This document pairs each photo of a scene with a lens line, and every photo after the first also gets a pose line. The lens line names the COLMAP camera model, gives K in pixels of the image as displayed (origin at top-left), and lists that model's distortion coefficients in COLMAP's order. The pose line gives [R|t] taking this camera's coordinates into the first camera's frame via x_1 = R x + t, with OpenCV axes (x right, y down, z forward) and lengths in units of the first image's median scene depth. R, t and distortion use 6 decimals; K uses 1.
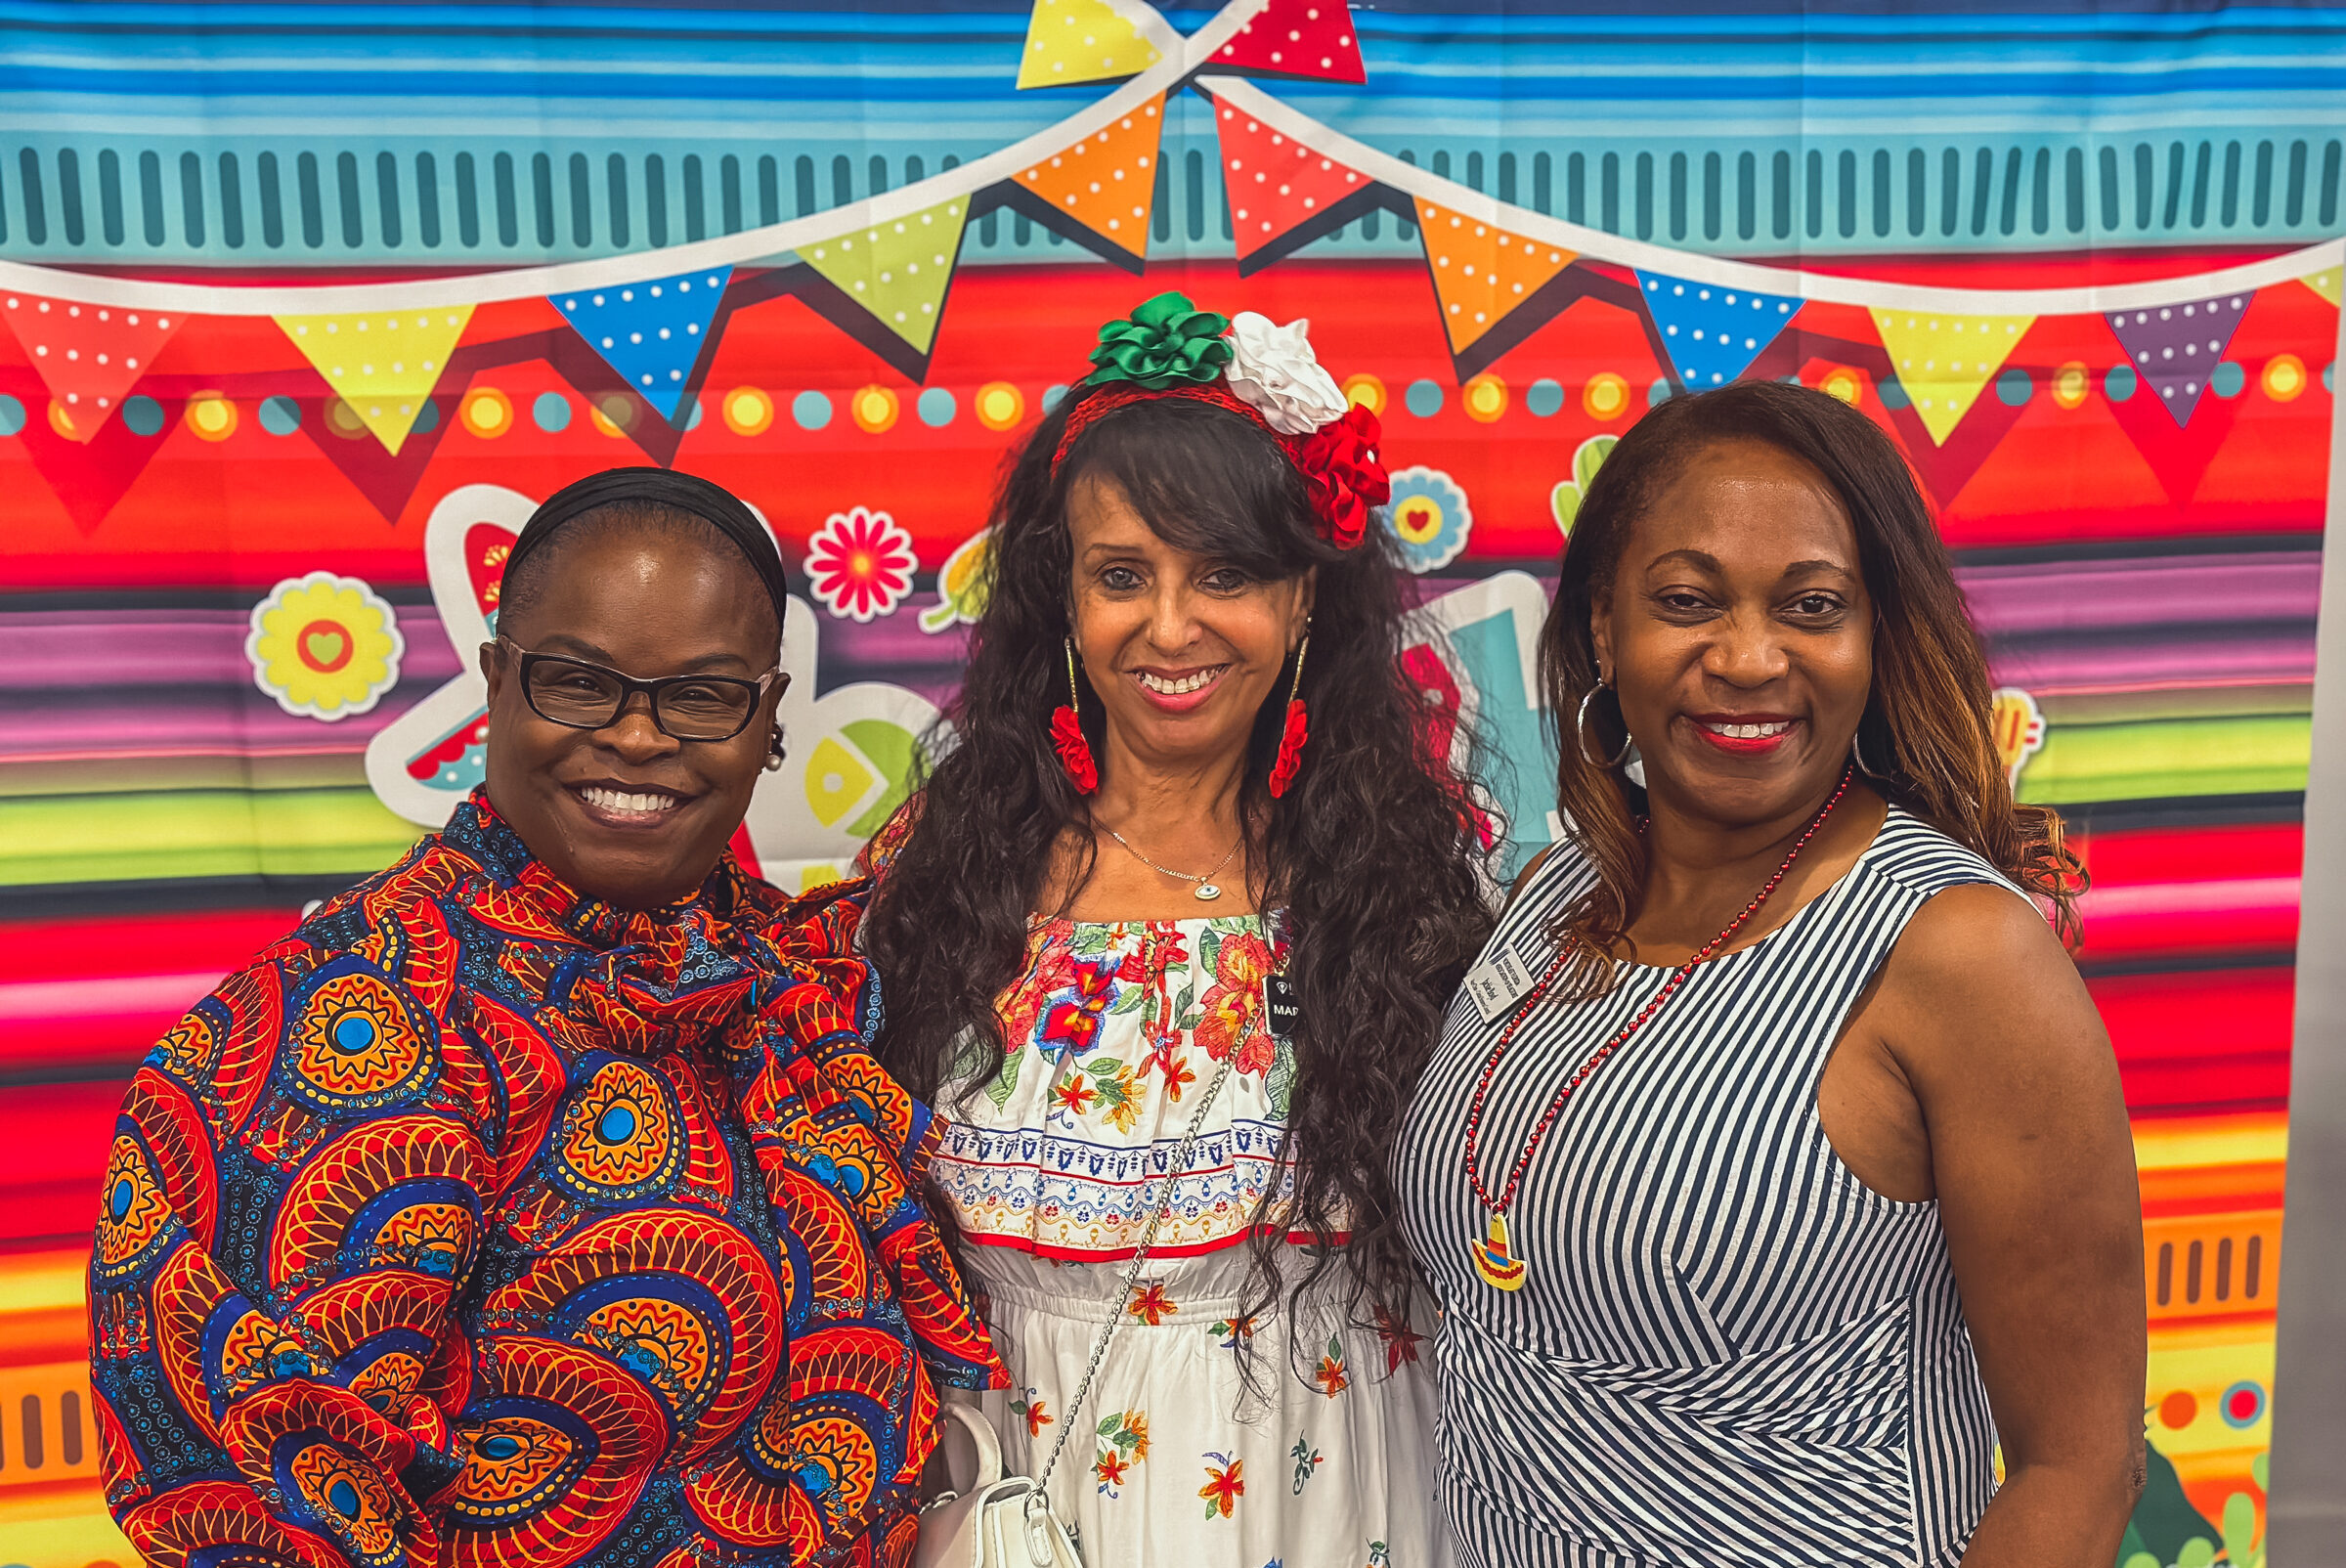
lens RADIAL K [[3292.5, 0, 1178.1], [0, 3292.5, 915.9], [0, 0, 1]] dist [0.132702, -0.124767]
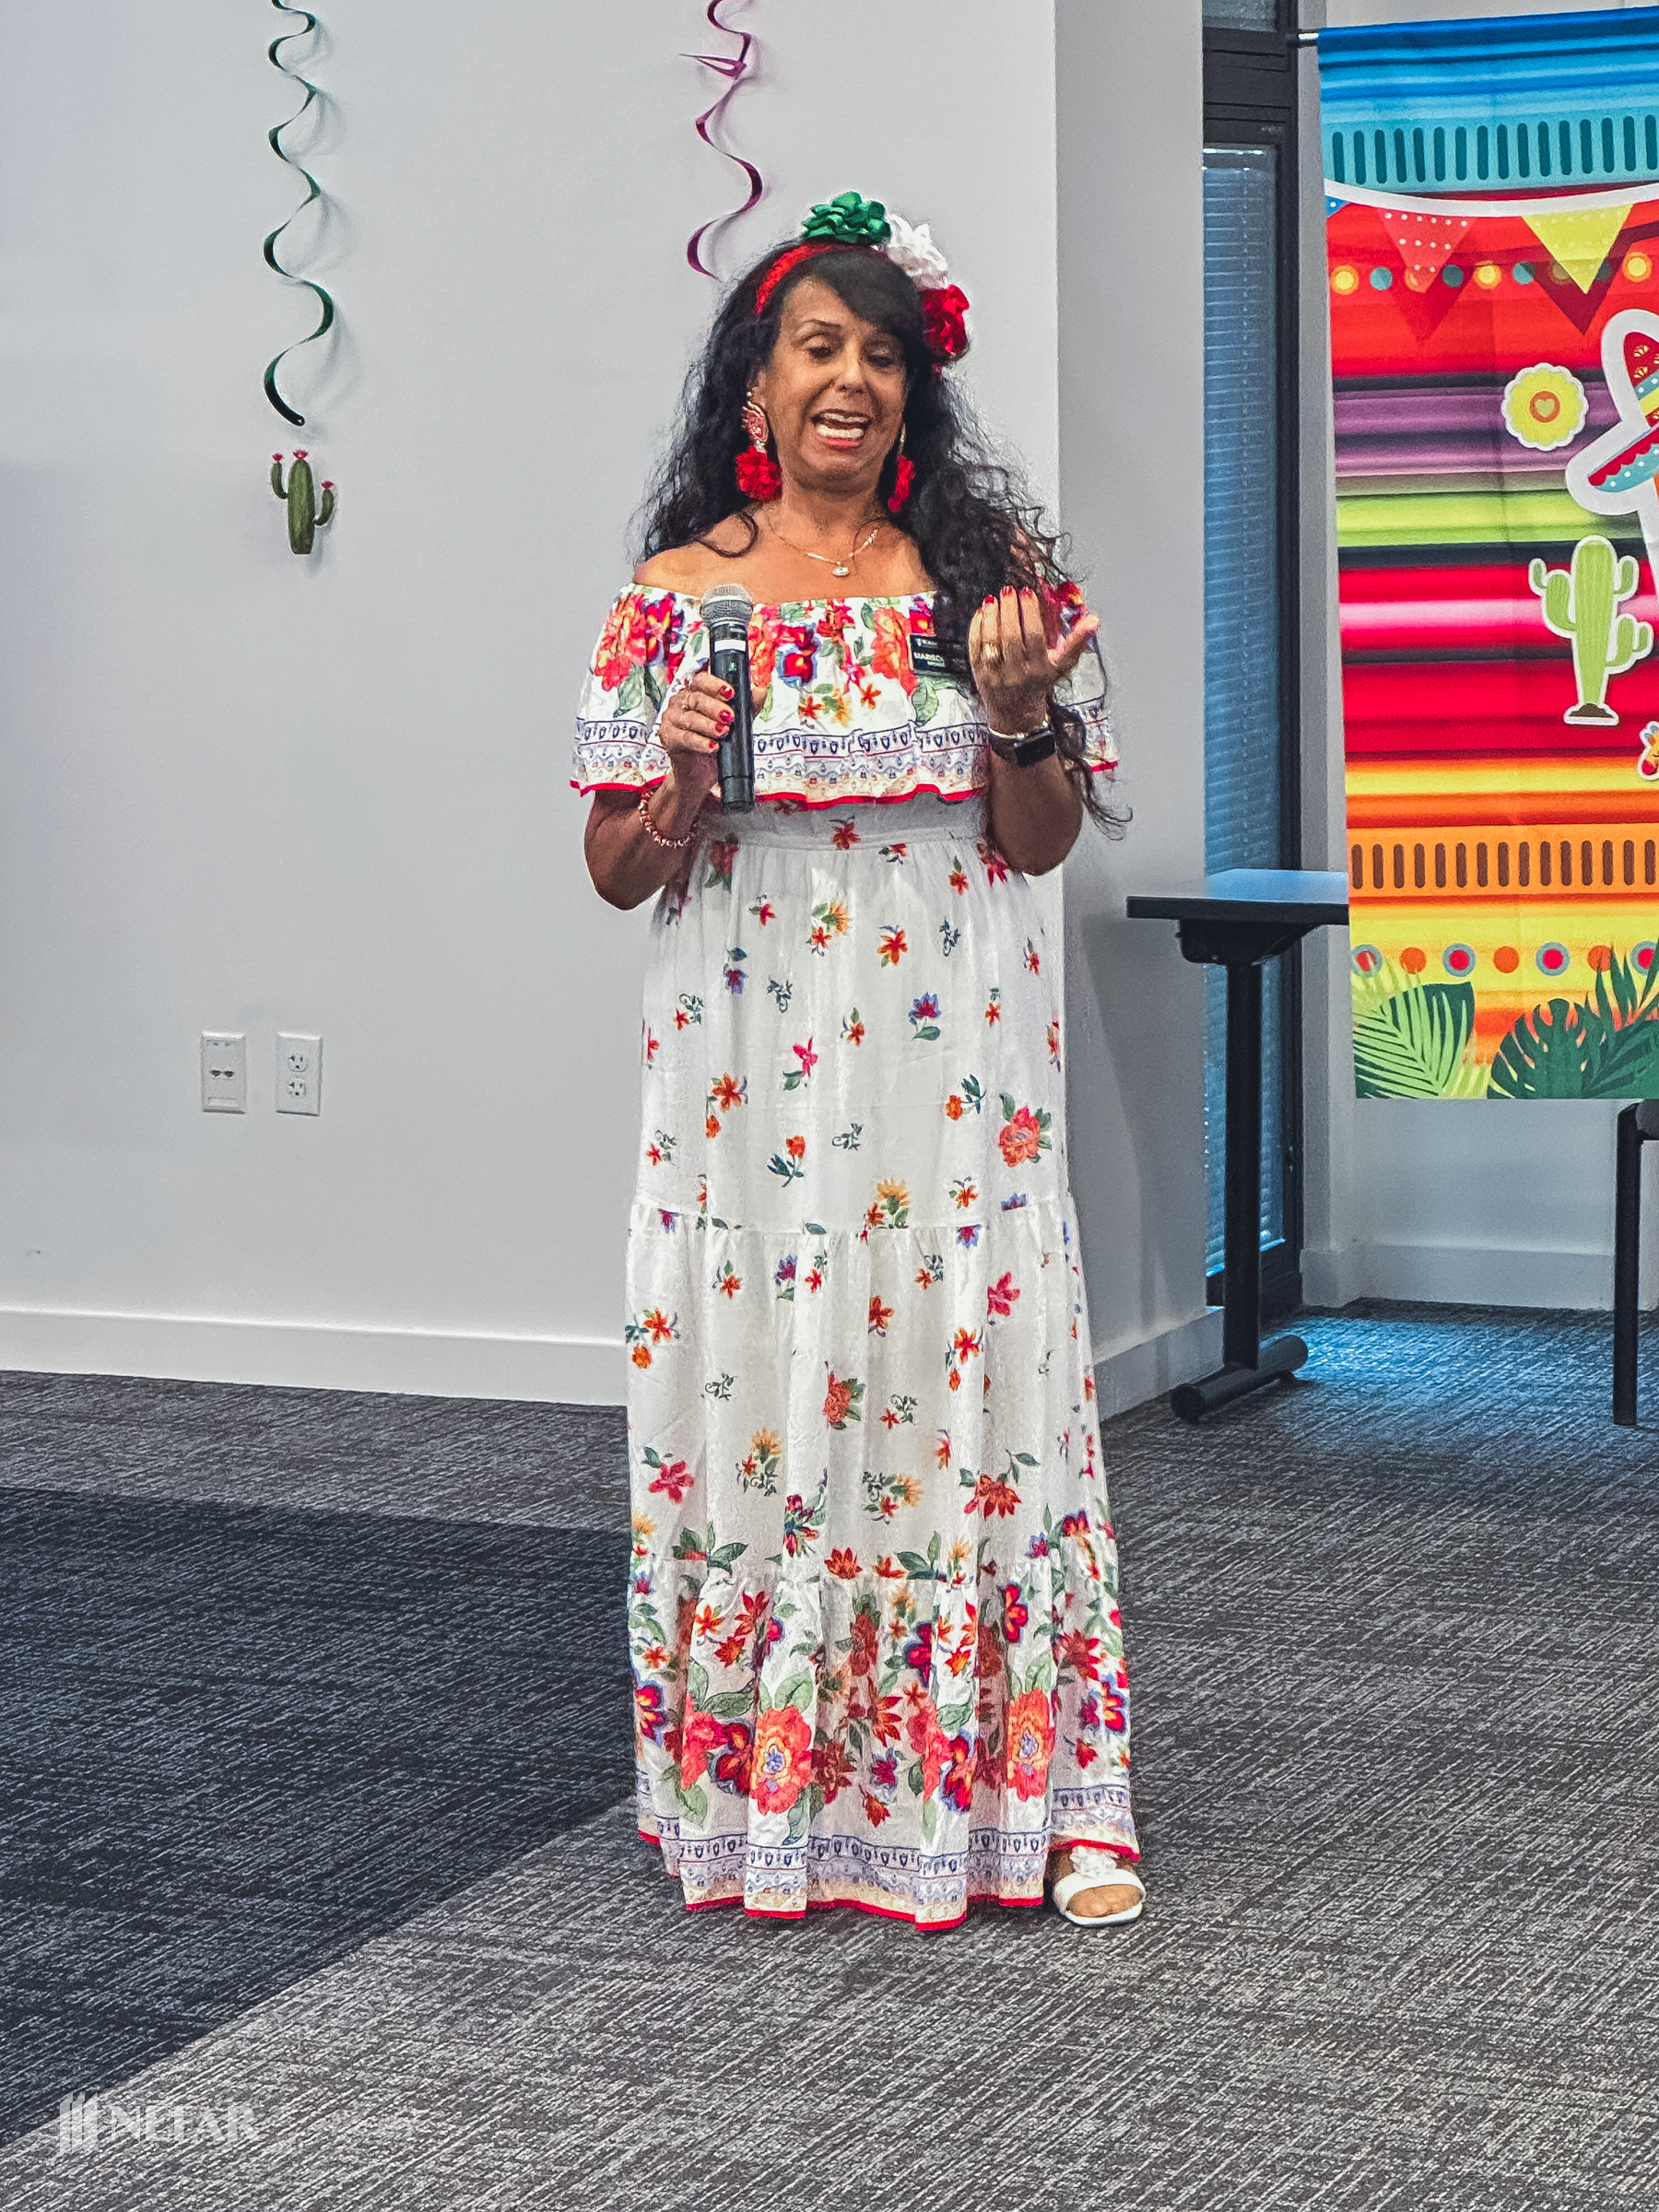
lens RADIAL K [[6536.2, 0, 829.5], [0, 6536.2, 1106.0], [0, 0, 1]] dist [0.181708, -2.402790]
pose [[0.851040, 0.037371, -0.523770, 1.177746], [-0.051256, 0.998613, -0.012032, 0.328414], [0.522594, 0.037086, 0.851775, -1.995650]]
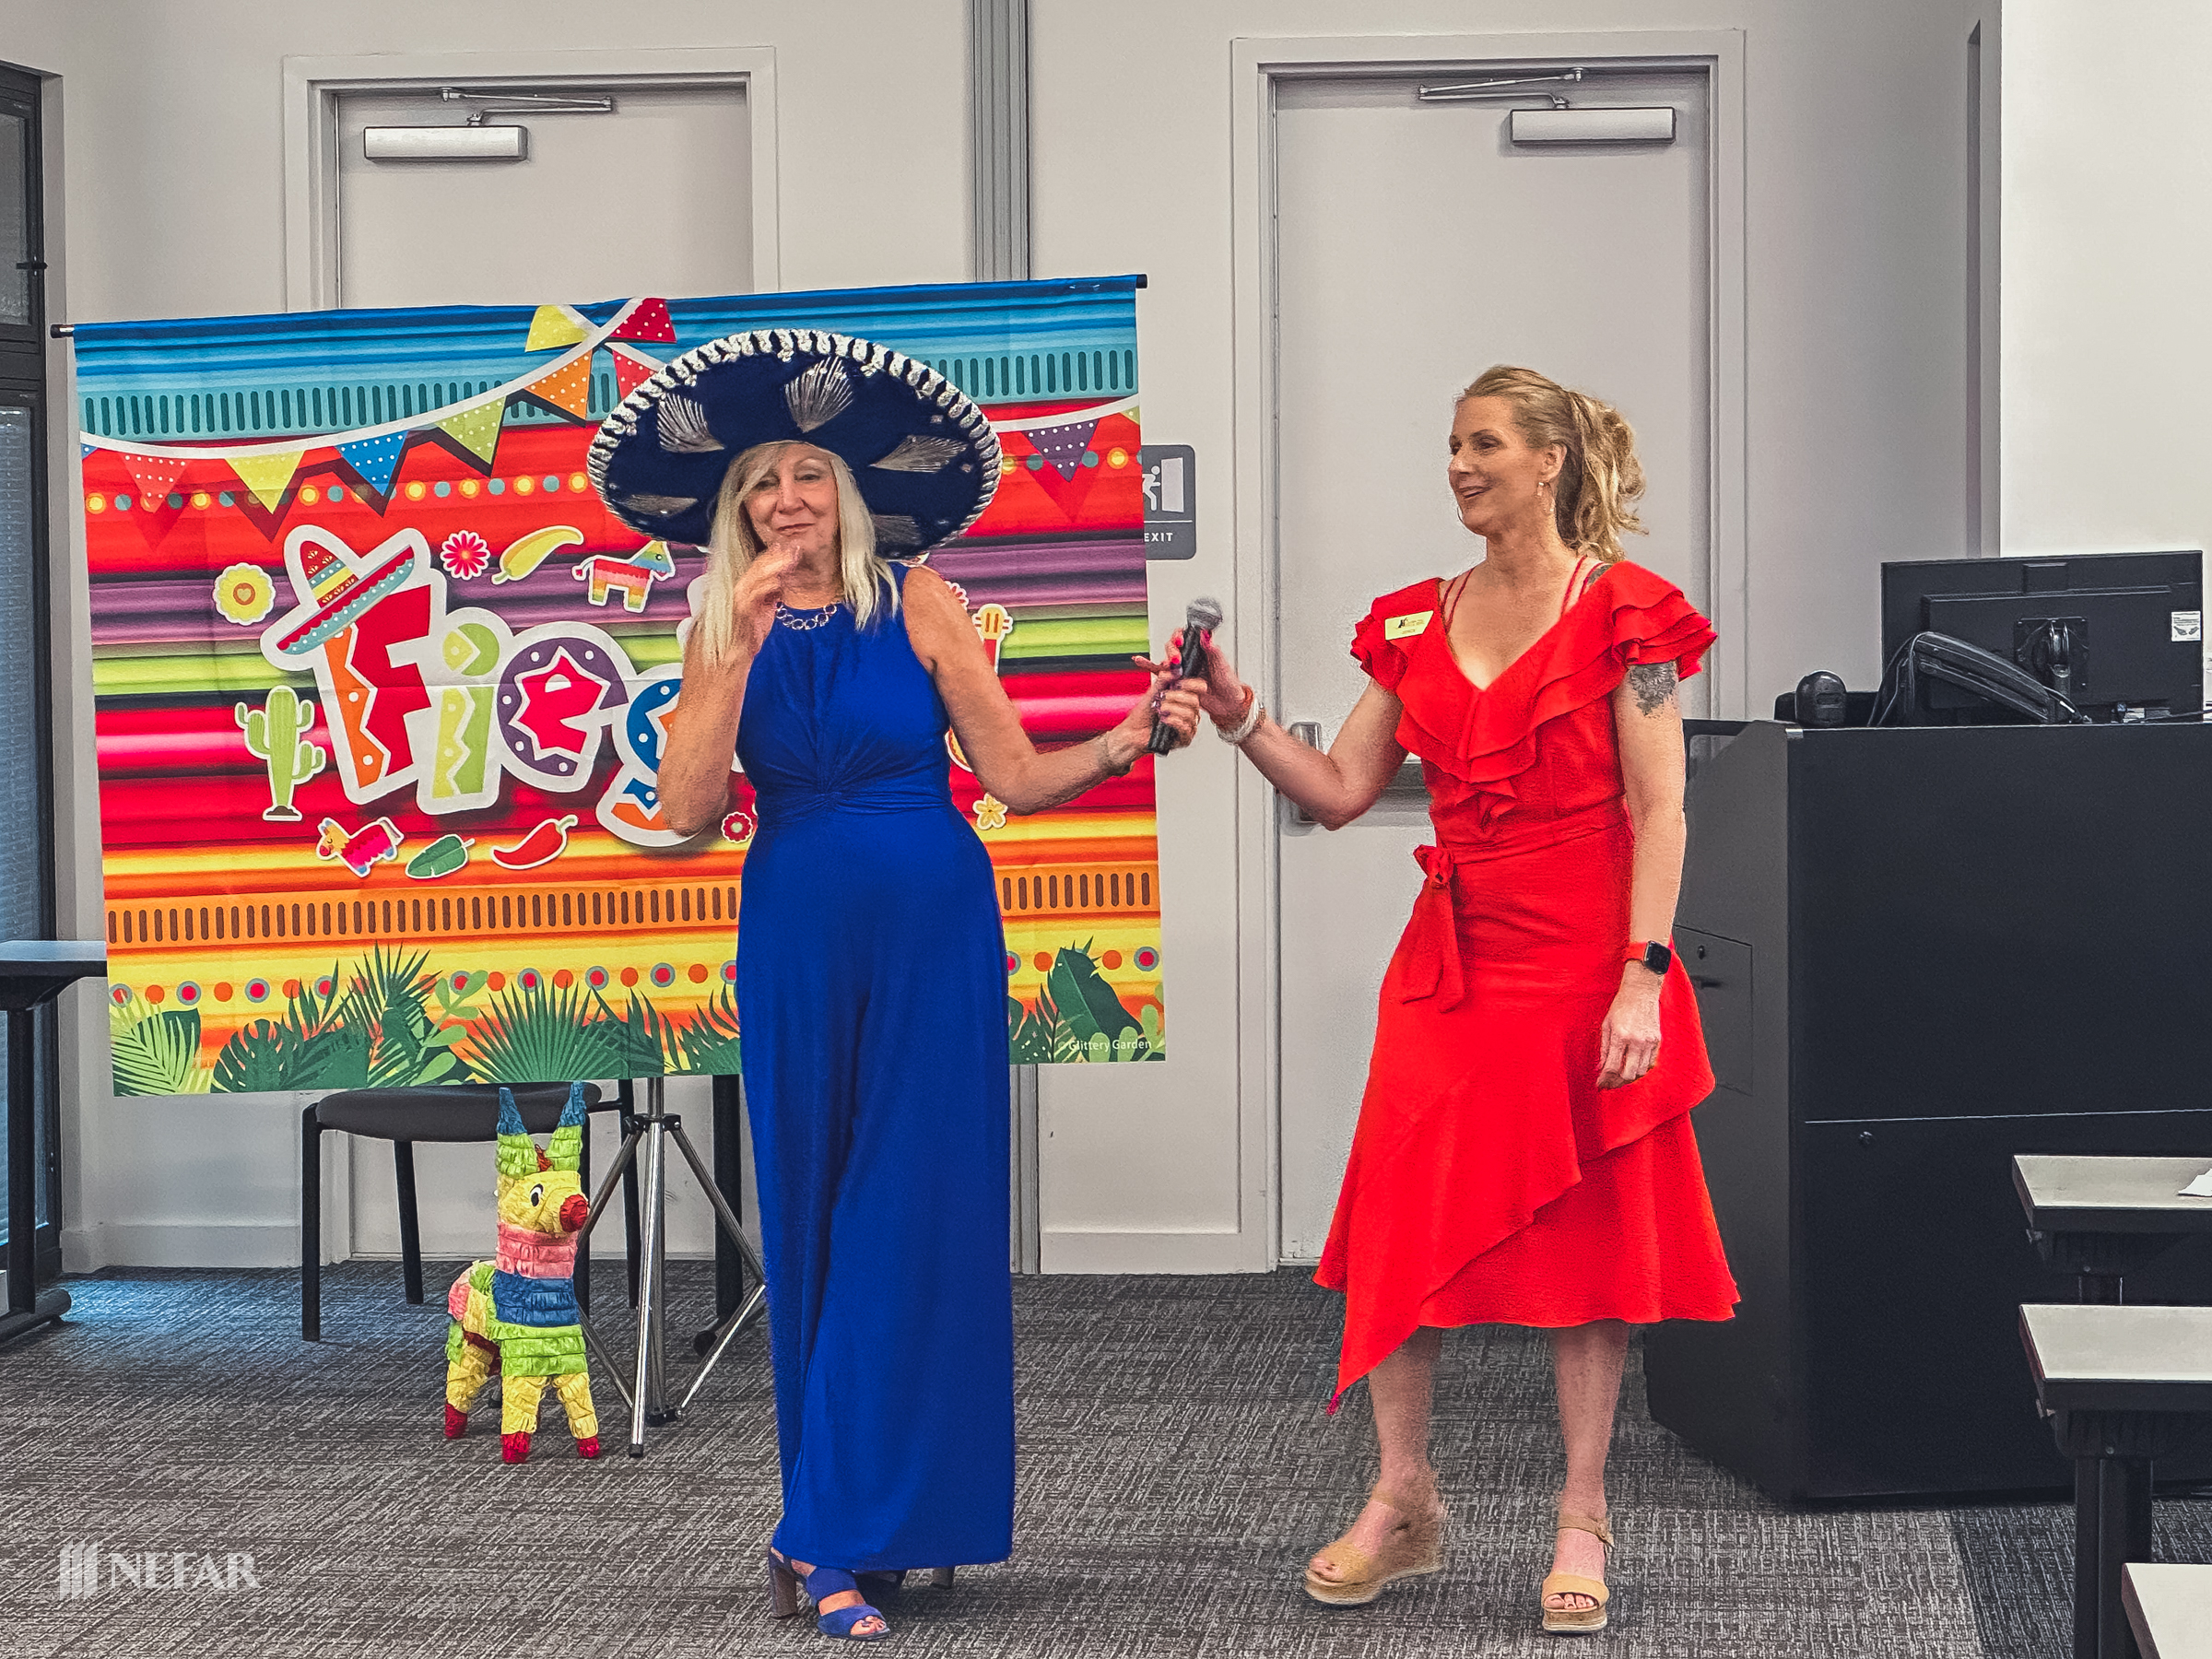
lens RADIAL K [[5475.0, 0, 1106.6], [0, 5475.0, 706.5], [0, 0, 1]] dist [0.086477, -0.450730]
pose [[0.961173, -0.016348, -0.275463, 1.384063], [-0.014333, 0.993938, -0.109002, 0.408242], [0.275576, 0.108718, 0.955112, -2.512370]]
